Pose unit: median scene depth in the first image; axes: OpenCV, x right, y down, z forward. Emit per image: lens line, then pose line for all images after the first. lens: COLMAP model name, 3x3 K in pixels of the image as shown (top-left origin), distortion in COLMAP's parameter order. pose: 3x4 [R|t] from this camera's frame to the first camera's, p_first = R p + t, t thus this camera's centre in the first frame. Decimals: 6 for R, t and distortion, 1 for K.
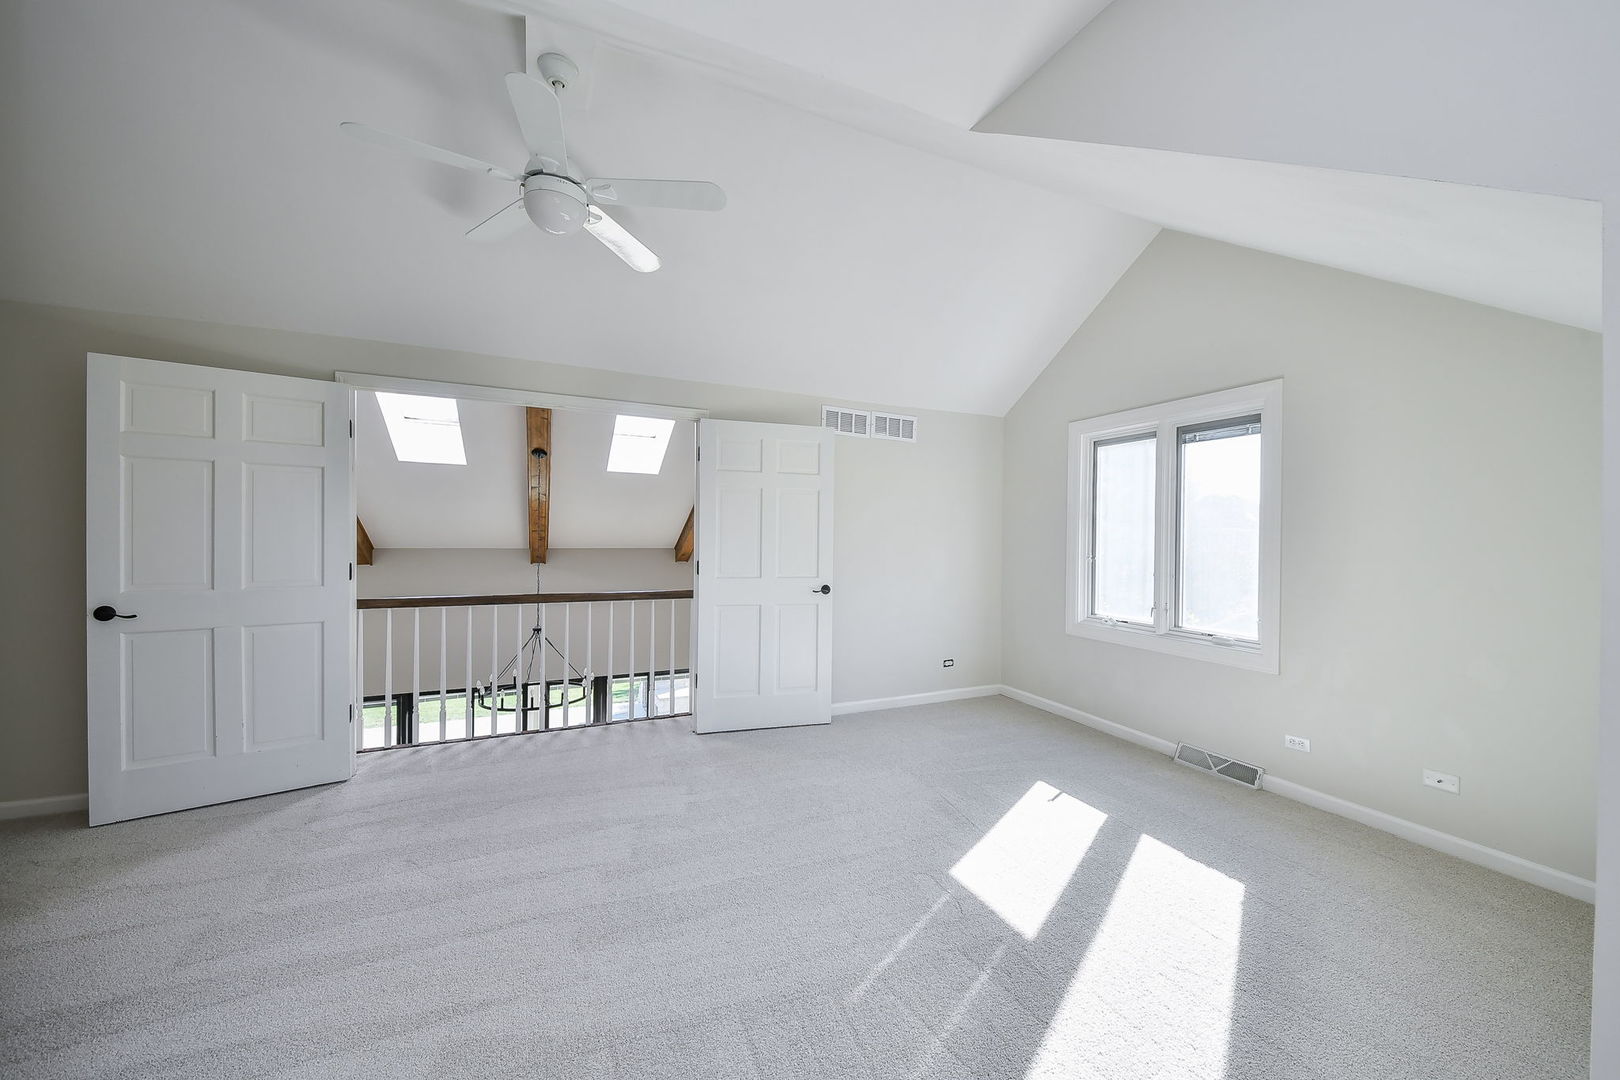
lens RADIAL K [[587.1, 0, 808.8], [0, 587.1, 537.4], [0, 0, 1]] dist [0.032064, -0.017768]
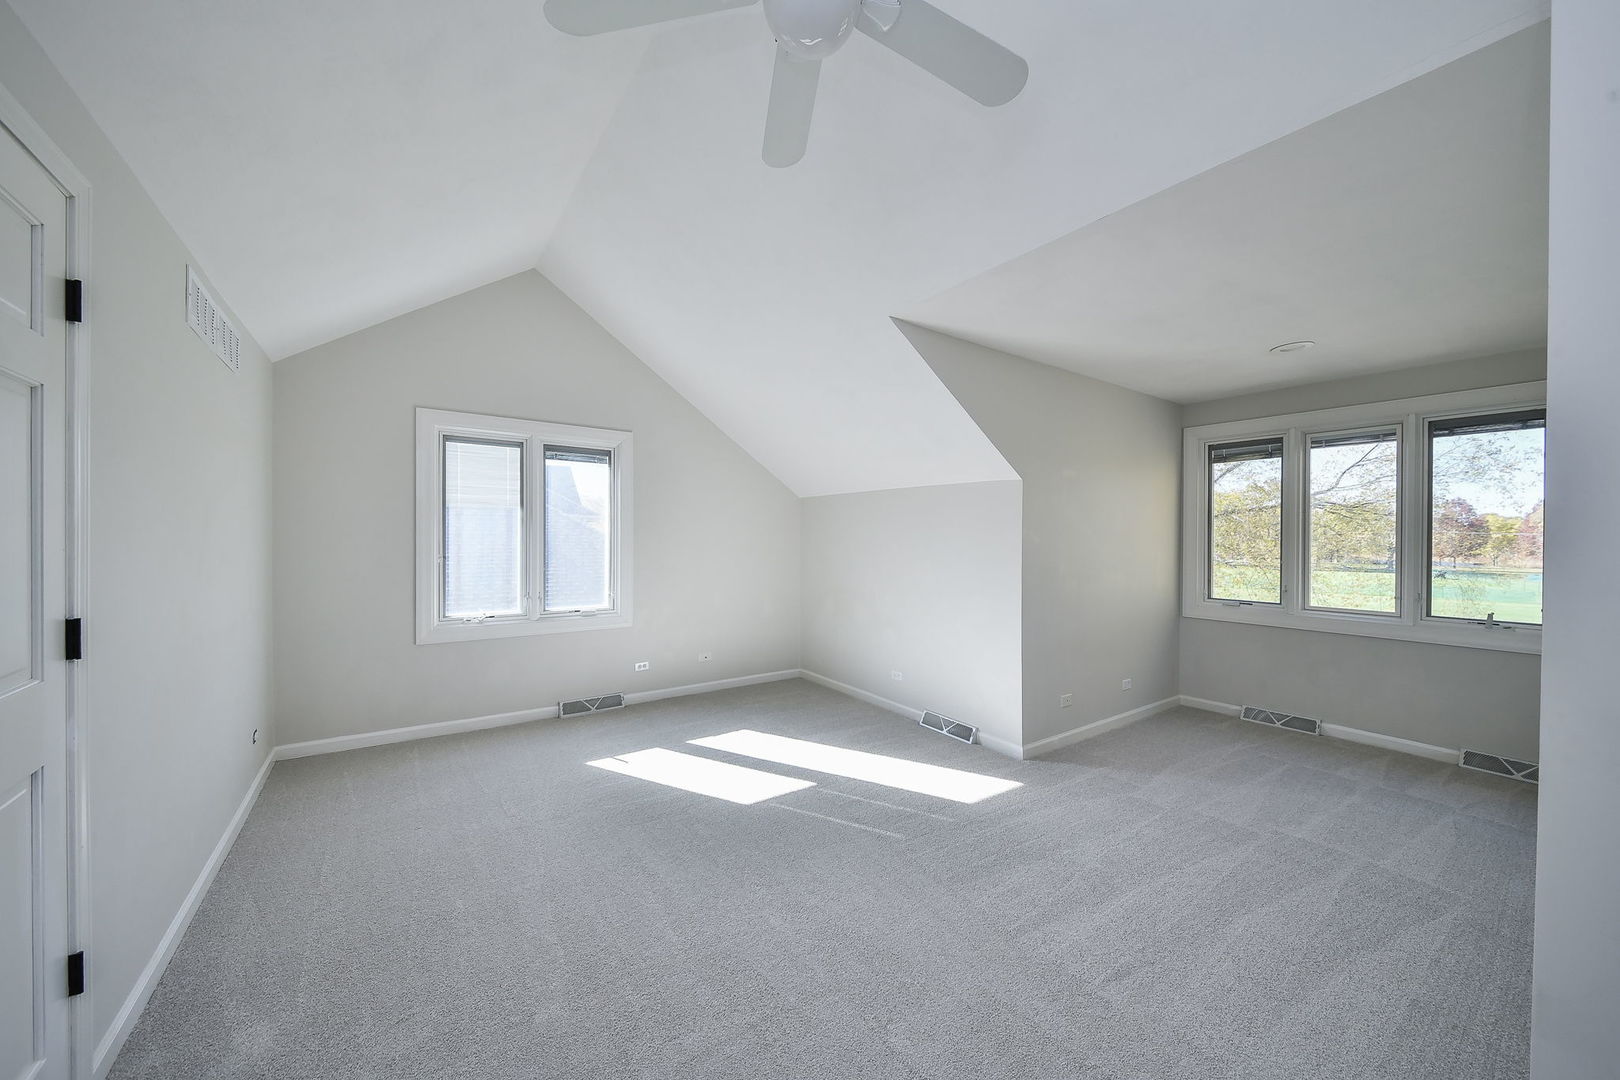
lens RADIAL K [[587.1, 0, 808.8], [0, 587.1, 537.4], [0, 0, 1]] dist [0.032064, -0.017768]
pose [[-0.186423, -0.013940, 0.982371, -0.660592], [-0.012092, 0.999856, 0.011893, -0.019311], [-0.982395, -0.009662, -0.186565, 0.707837]]
